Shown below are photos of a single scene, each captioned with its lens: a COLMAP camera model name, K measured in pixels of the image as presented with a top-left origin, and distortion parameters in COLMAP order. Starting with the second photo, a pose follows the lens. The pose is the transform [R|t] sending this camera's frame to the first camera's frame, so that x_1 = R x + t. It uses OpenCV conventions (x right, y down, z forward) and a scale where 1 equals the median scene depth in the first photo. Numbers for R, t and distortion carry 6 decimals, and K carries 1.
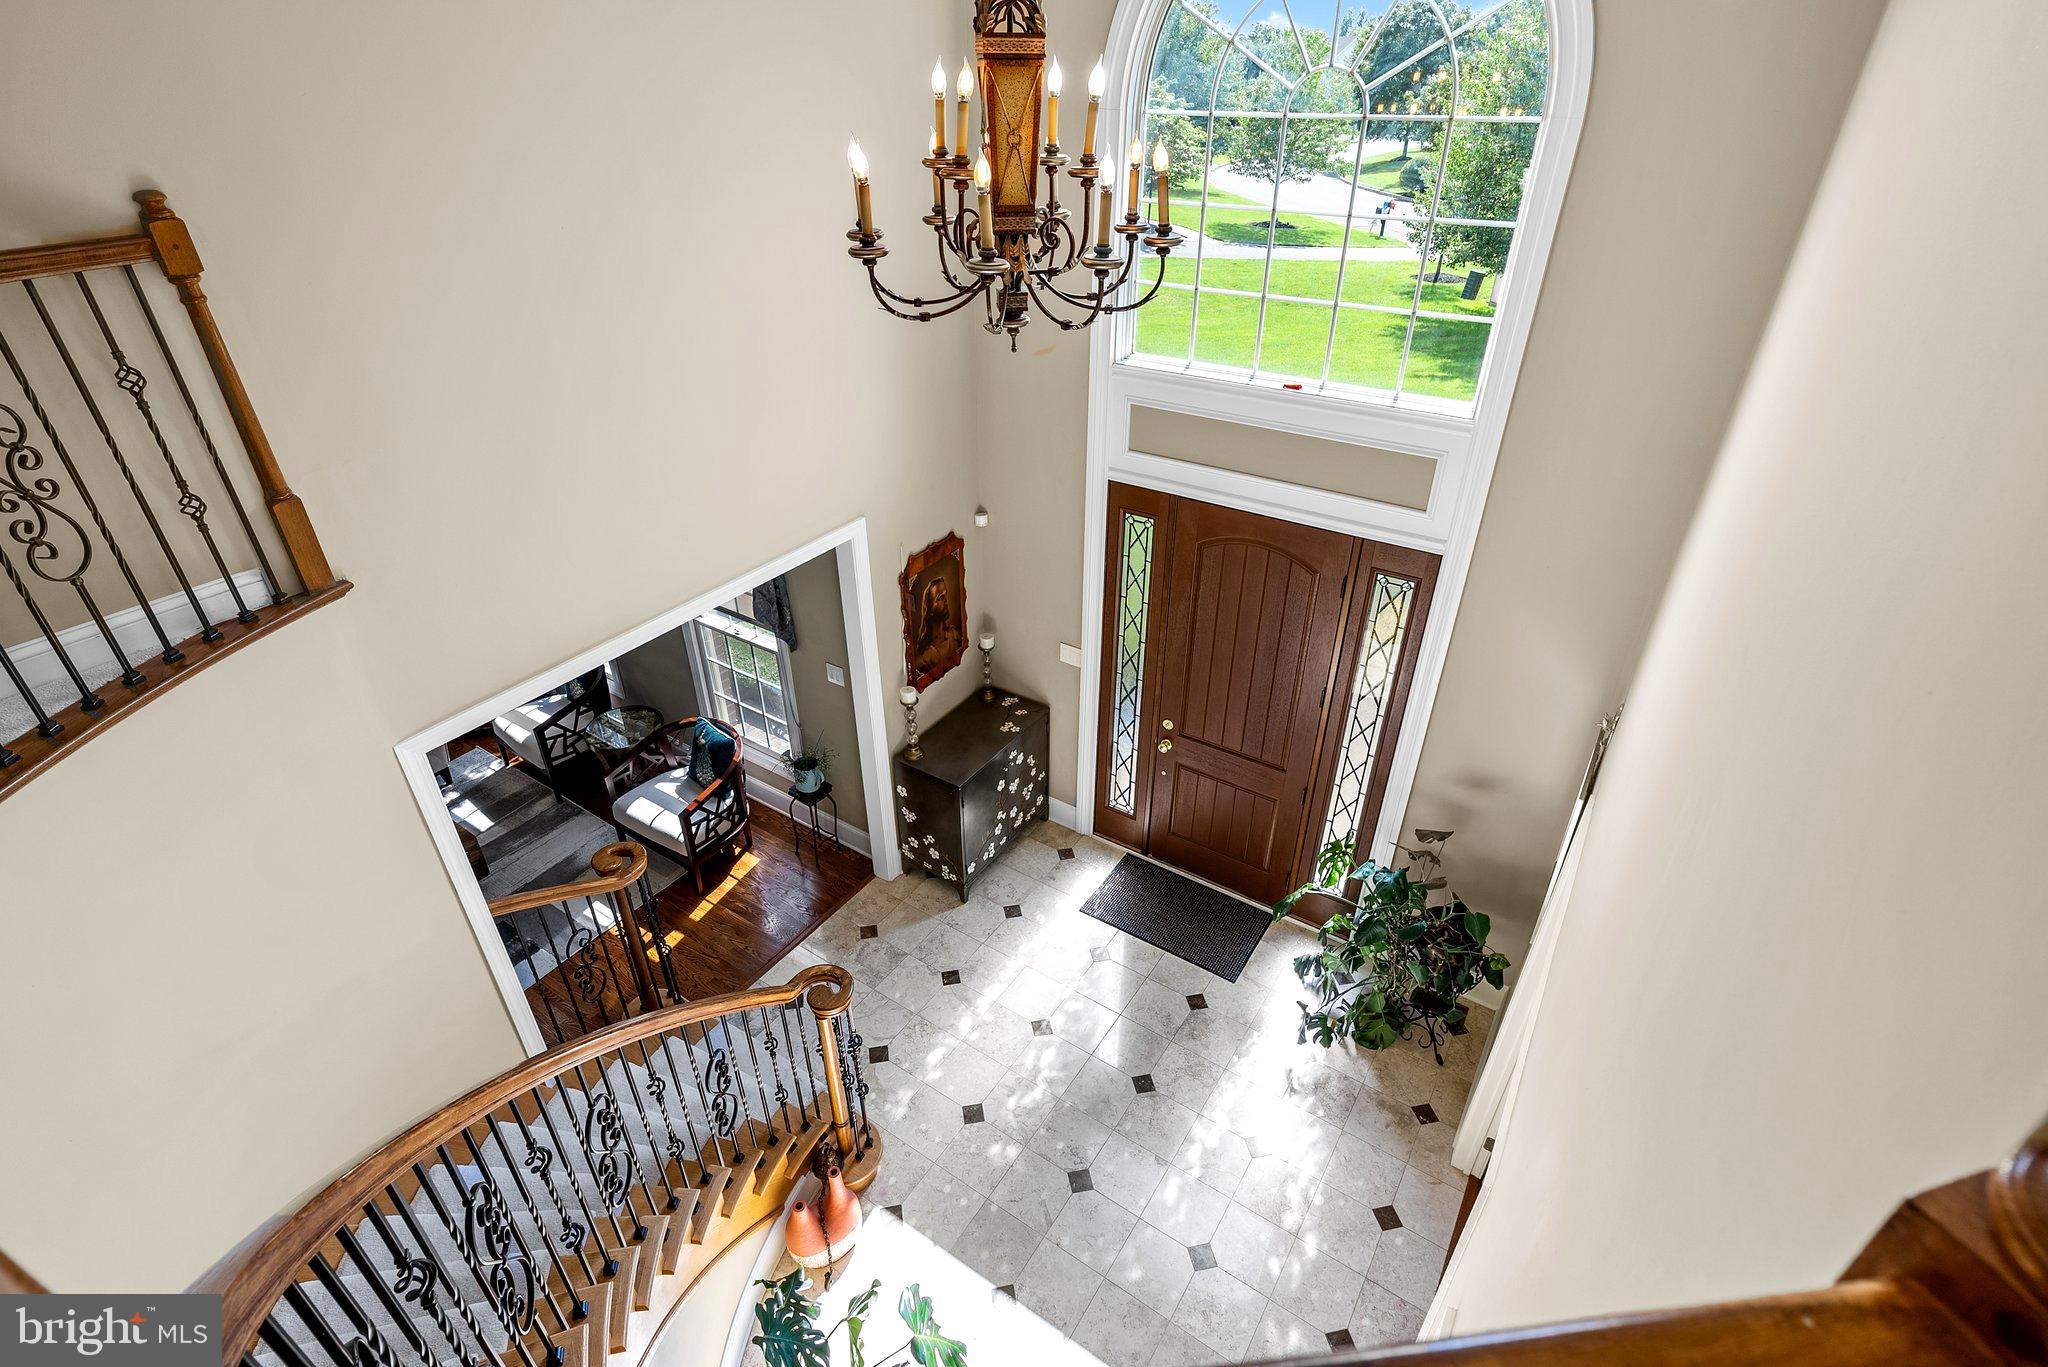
lens RADIAL K [[989.2, 0, 1044.1], [0, 989.2, 612.1], [0, 0, 1]] dist [-0.011197, 0.005929]
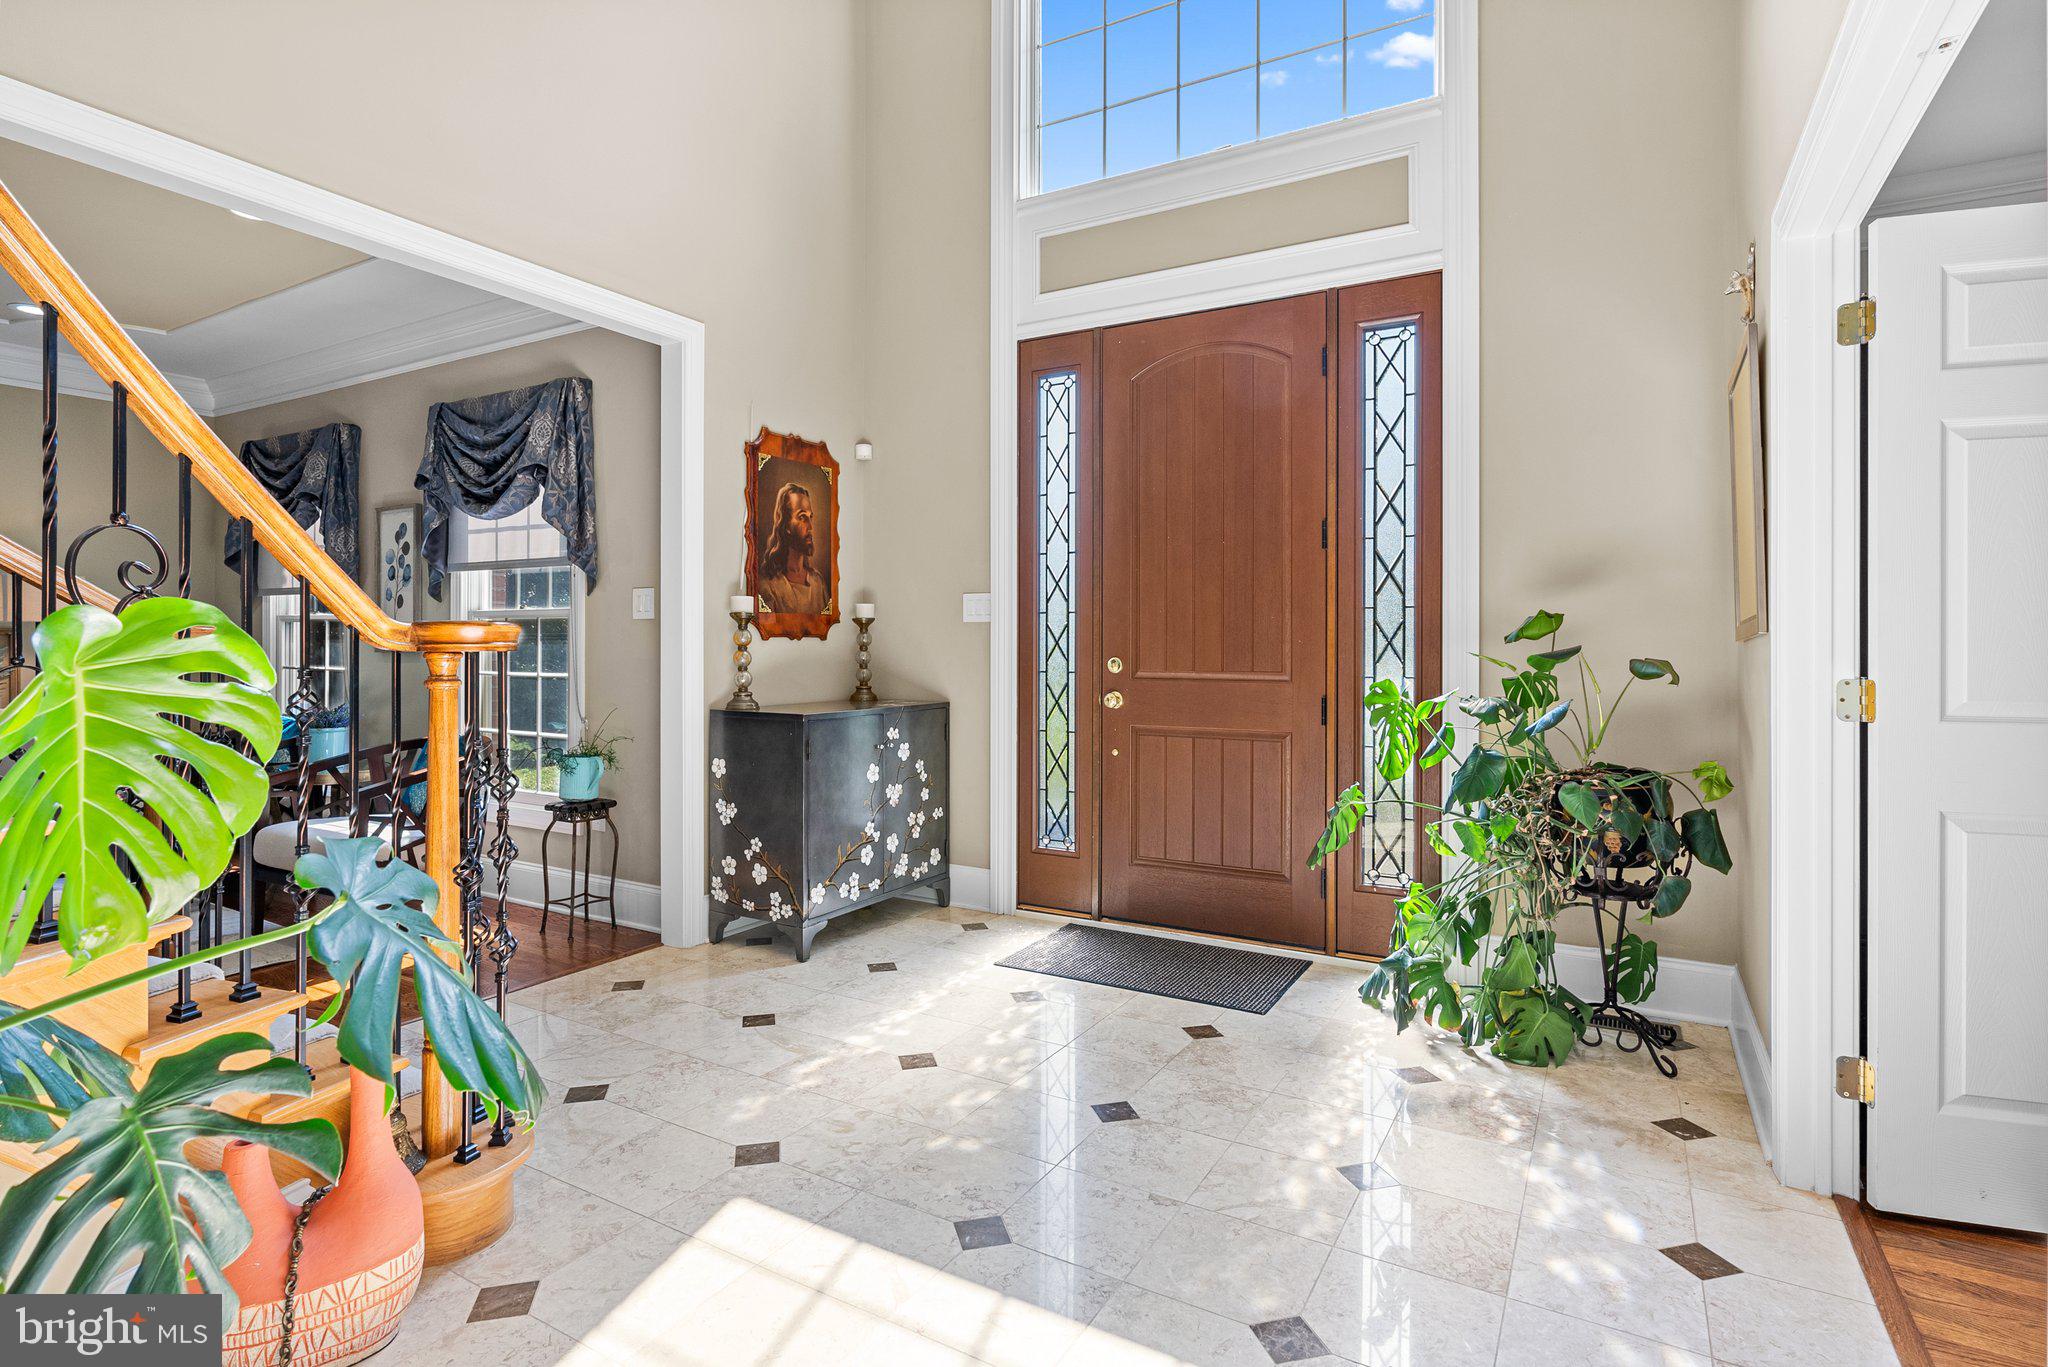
lens RADIAL K [[989.2, 0, 1034.4], [0, 989.2, 649.3], [0, 0, 1]] dist [-0.011197, 0.005929]
pose [[0.998428, -0.006441, 0.055679, 0.029351], [0.034299, 0.855880, -0.516036, 0.466483], [-0.044331, 0.517134, 0.854756, 0.397796]]
